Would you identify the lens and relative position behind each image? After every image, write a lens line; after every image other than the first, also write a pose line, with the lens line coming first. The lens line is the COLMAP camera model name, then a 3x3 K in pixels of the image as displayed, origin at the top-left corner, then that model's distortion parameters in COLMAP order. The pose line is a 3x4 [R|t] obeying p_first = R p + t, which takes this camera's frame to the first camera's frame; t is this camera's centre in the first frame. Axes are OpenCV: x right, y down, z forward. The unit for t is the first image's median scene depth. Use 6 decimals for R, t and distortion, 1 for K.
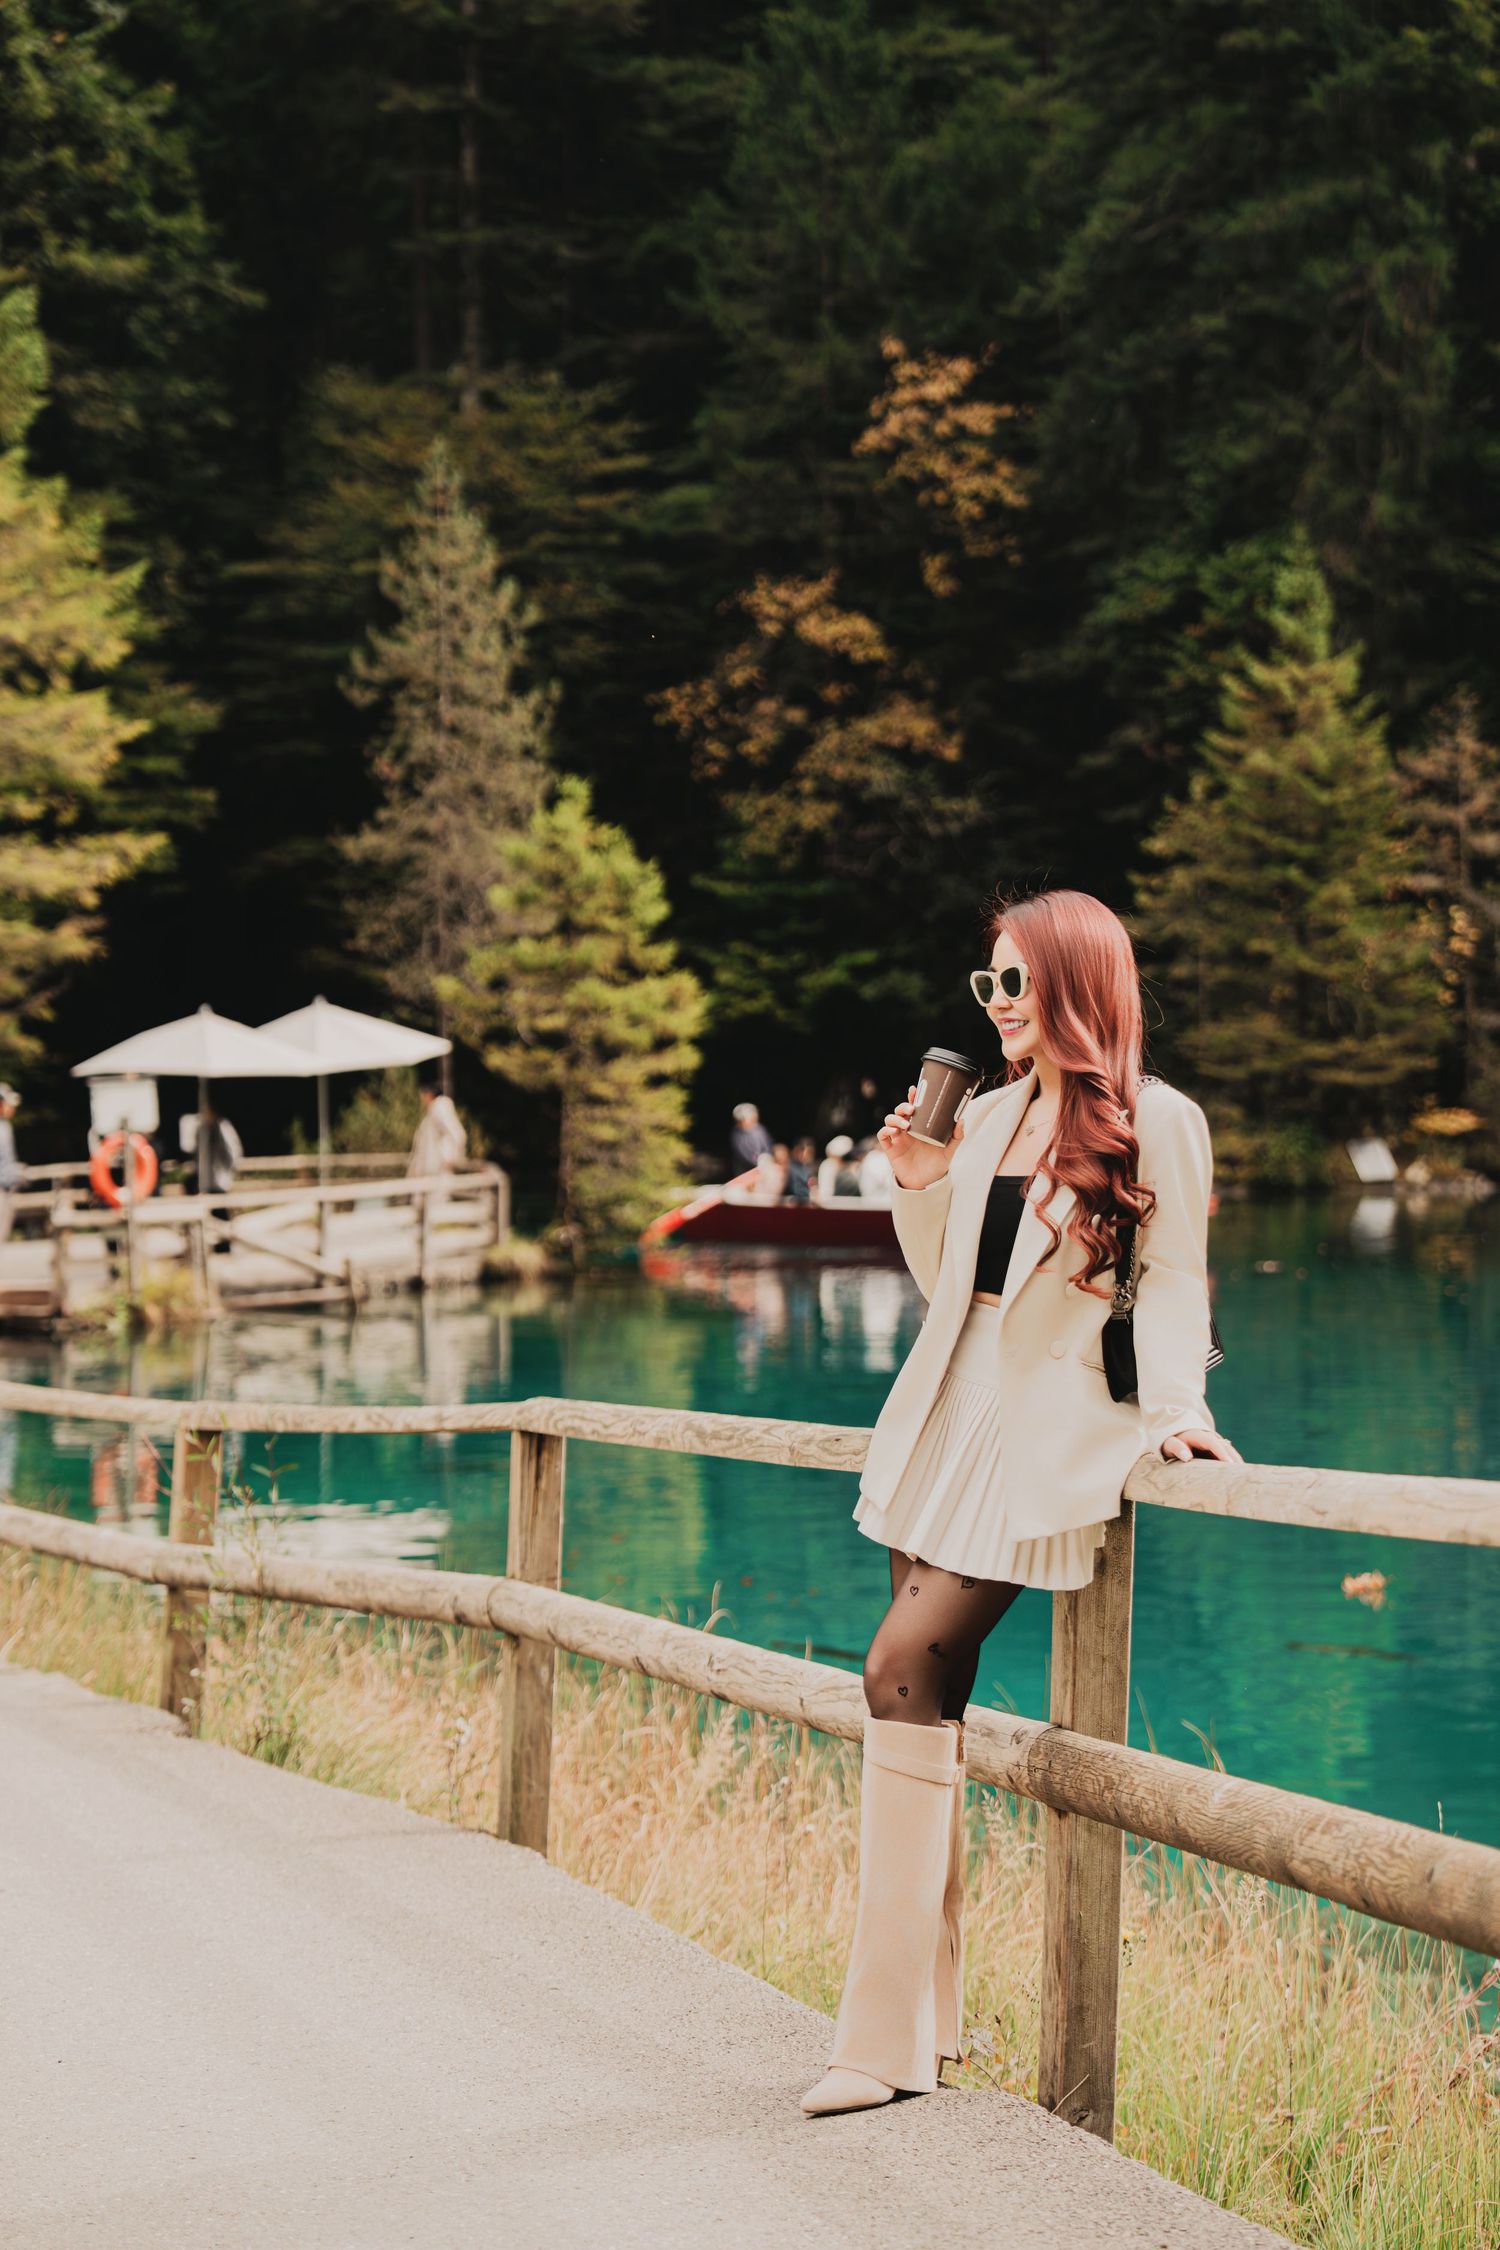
lens RADIAL K [[5240.7, 0, 705.5], [0, 5240.7, 1056.1], [0, 0, 1]] dist [0.497086, -0.574110]
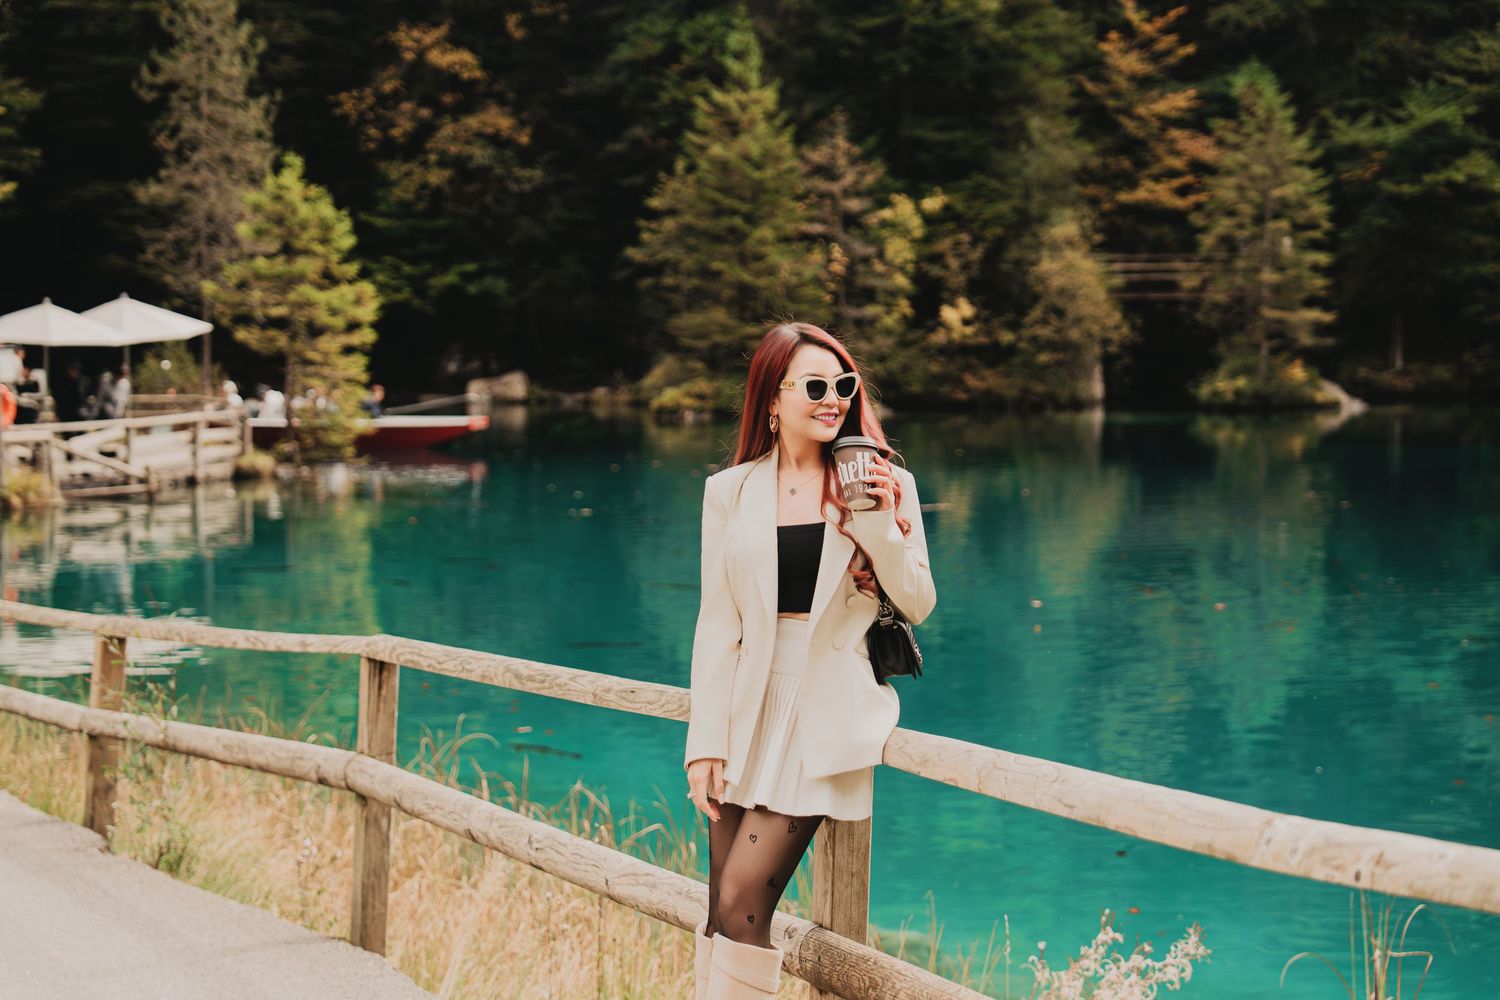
lens RADIAL K [[2999.1, 0, 754.5], [0, 2999.1, 462.4], [0, 0, 1]] dist [0.339578, 0.217857]
pose [[0.986983, 0.003142, 0.160793, -0.031952], [-0.013132, 0.998045, 0.061102, -0.017233], [-0.160287, -0.062418, 0.985095, 0.083079]]
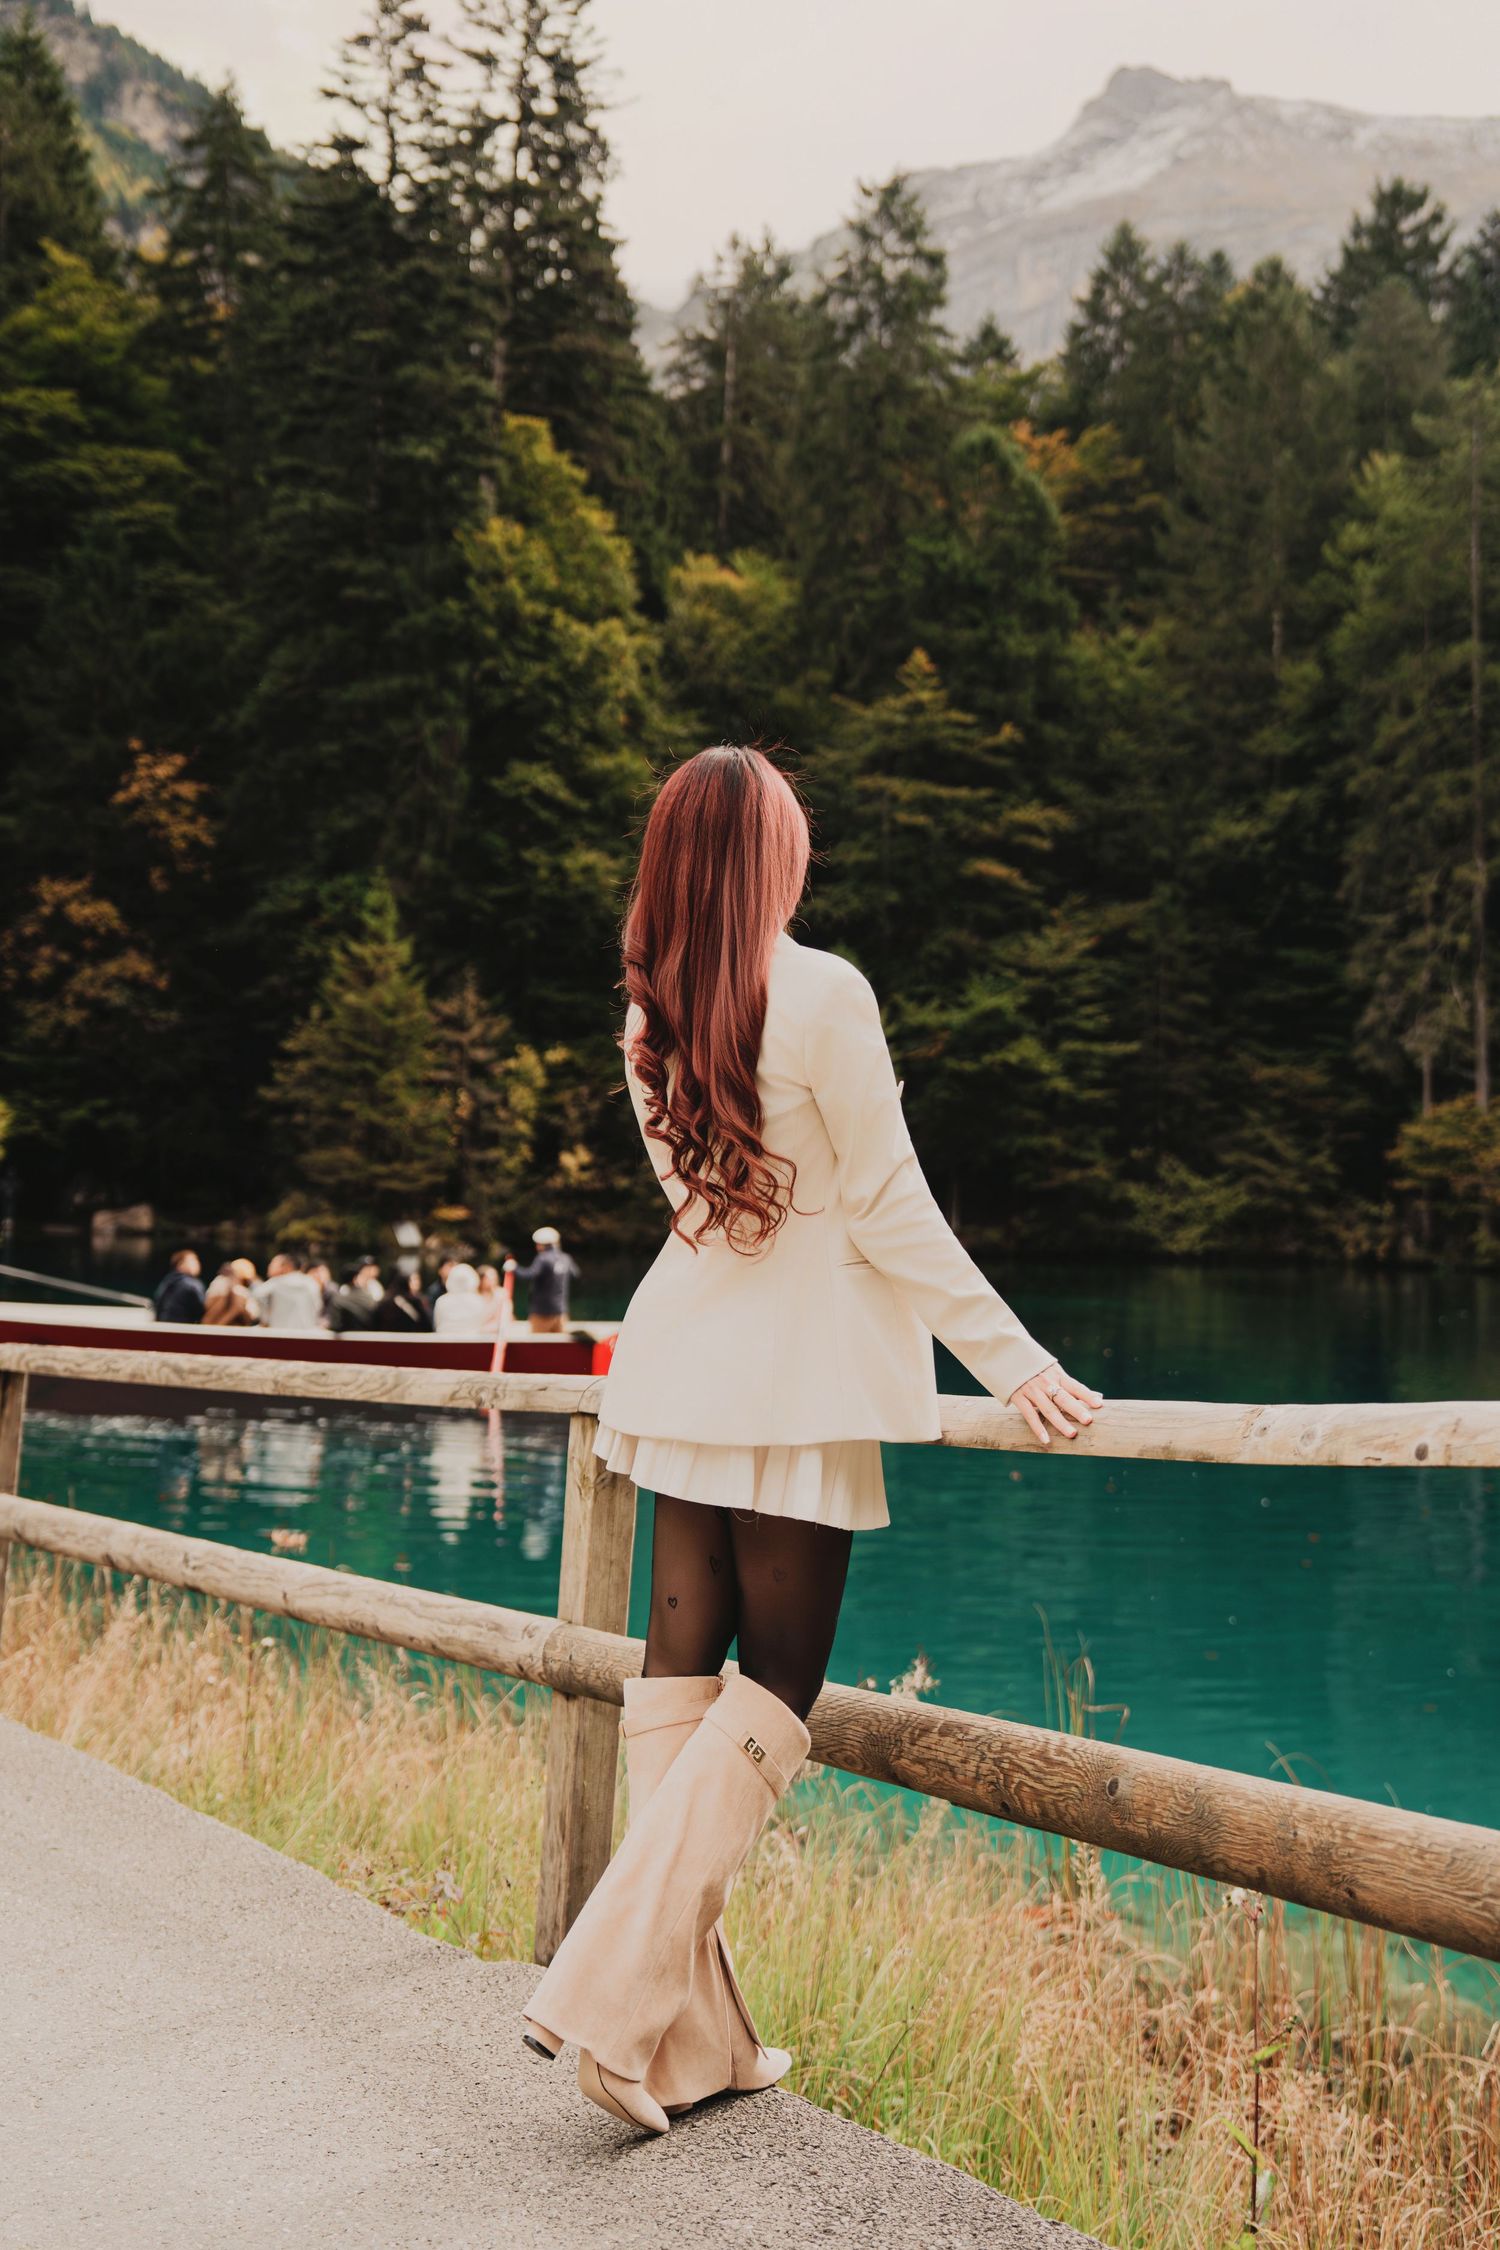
lens RADIAL K [[2528.1, 0, 788.1], [0, 2528.1, 1024.8], [0, 0, 1]] dist [0.181967, -0.538190]
pose [[0.943250, 0.062051, 0.326234, -0.030145], [-0.036381, 0.995783, -0.084213, 0.016875], [-0.330083, 0.067565, 0.941531, 0.177716]]
